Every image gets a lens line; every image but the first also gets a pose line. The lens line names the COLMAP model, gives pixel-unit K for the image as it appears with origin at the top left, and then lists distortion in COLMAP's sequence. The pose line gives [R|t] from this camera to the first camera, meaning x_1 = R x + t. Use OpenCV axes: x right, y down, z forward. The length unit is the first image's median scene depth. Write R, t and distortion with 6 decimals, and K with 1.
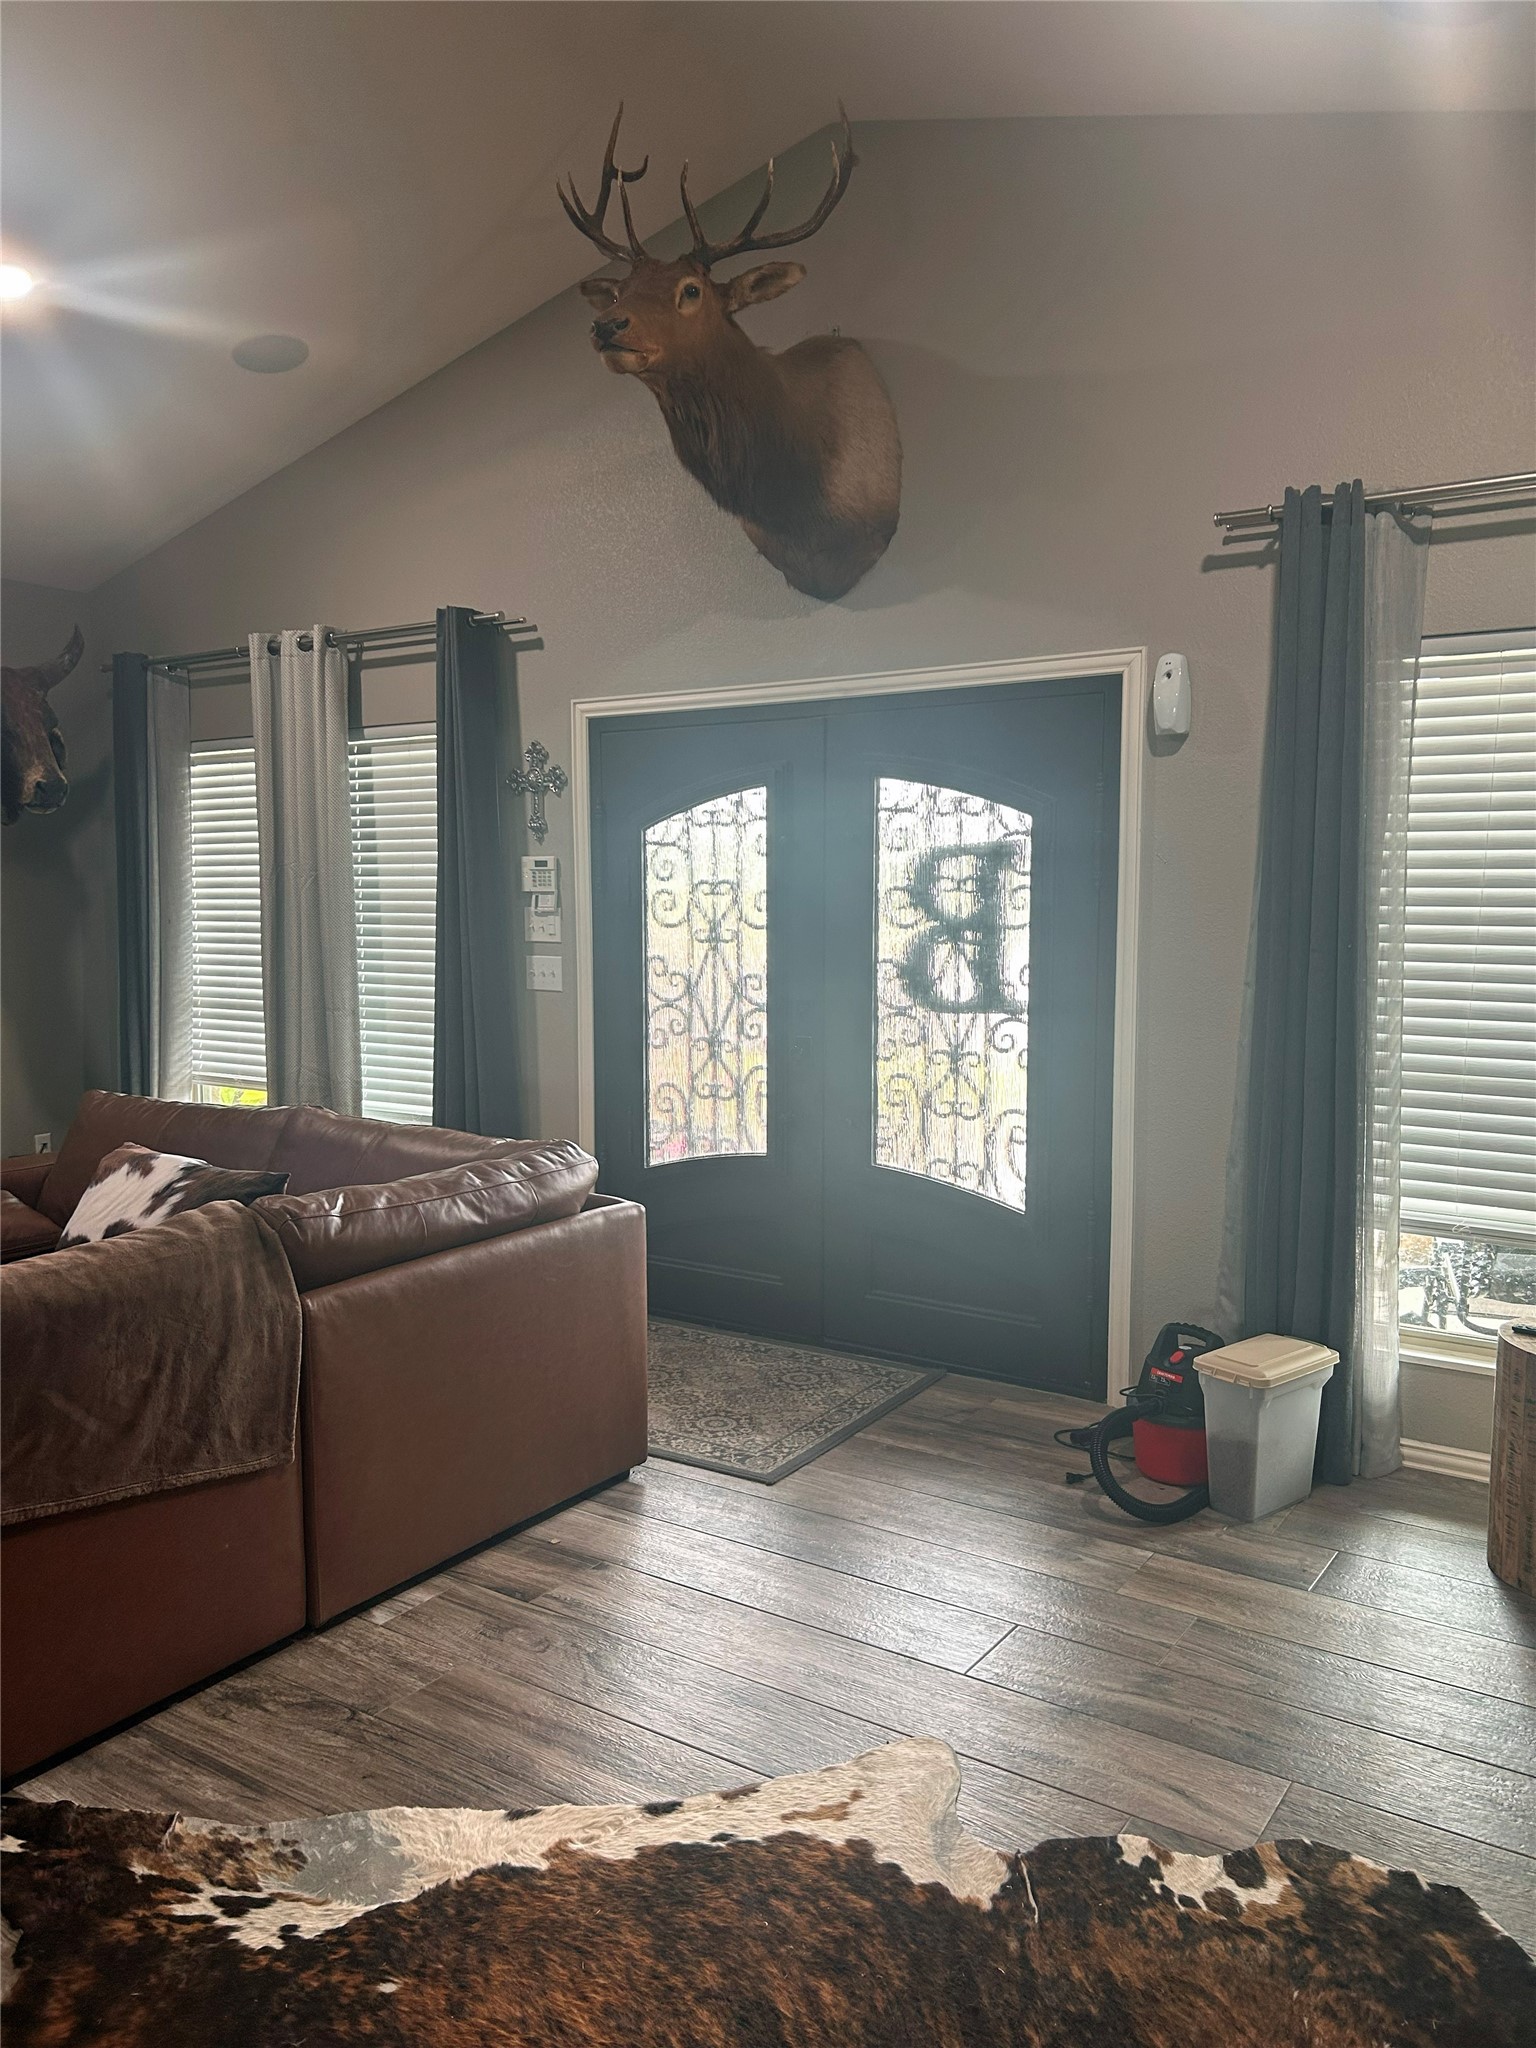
lens RADIAL K [[1530.5, 0, 766.5], [0, 1530.5, 1033.6], [0, 0, 1]] dist [0.022157, -0.008717]
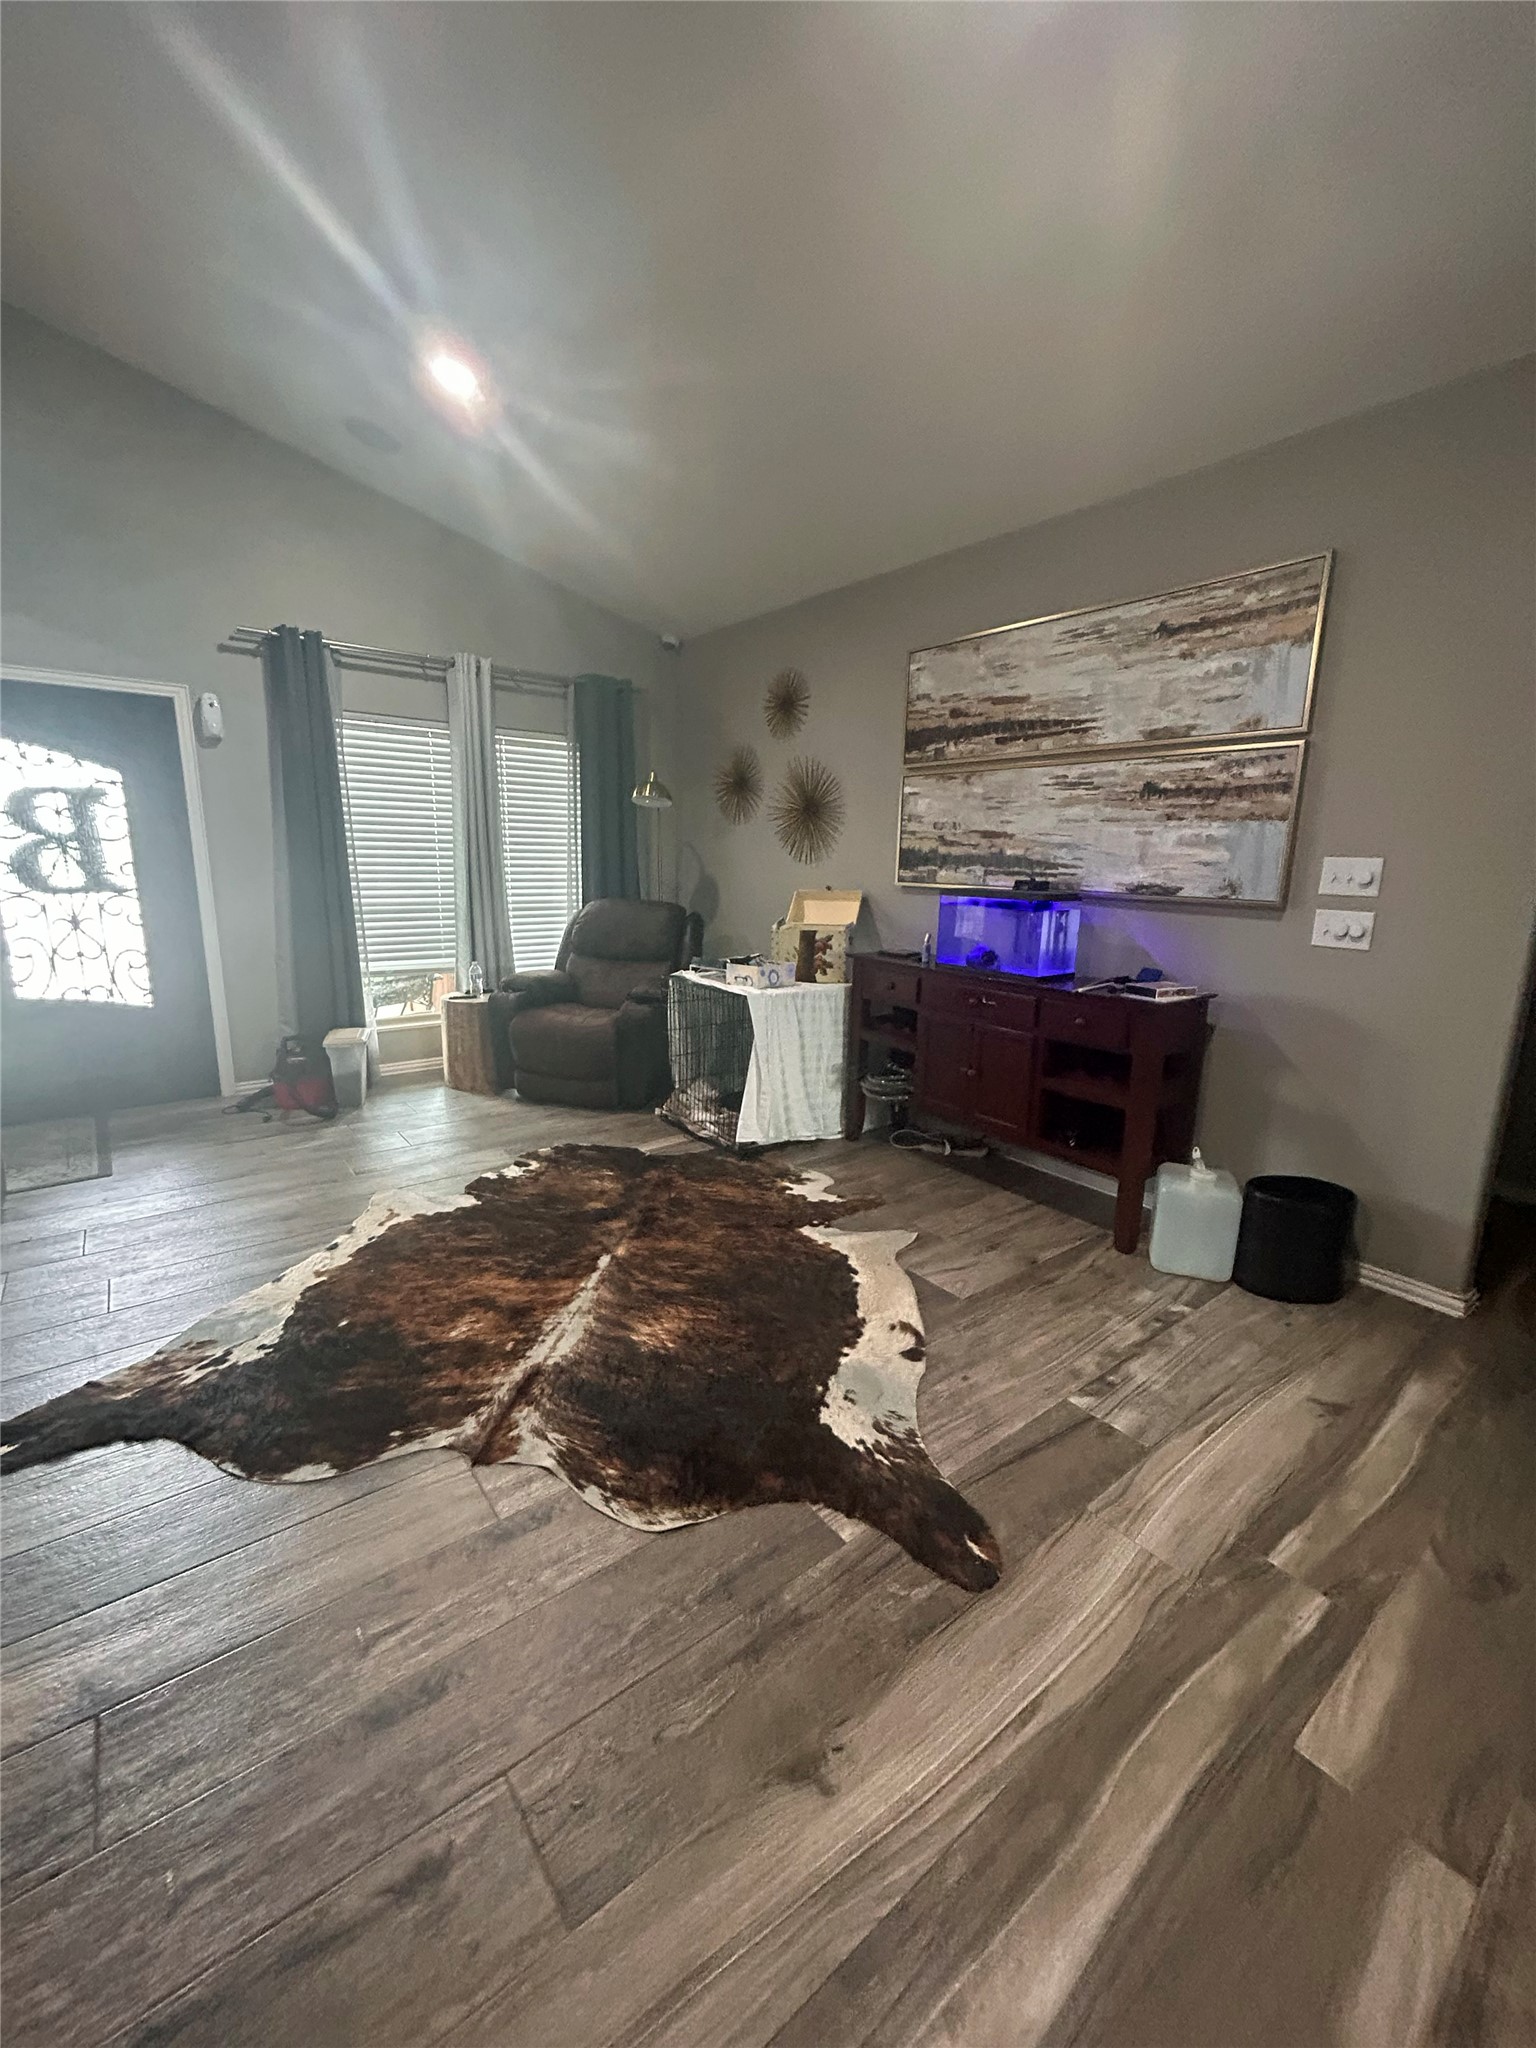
lens RADIAL K [[834.2, 0, 767.6], [0, 834.2, 1022.8], [0, 0, 1]] dist [0.001469, 0.000076]
pose [[0.303254, -0.177355, 0.936260, -0.549601], [0.071554, 0.983991, 0.163221, 0.031926], [-0.950220, 0.017496, 0.311090, 0.038087]]
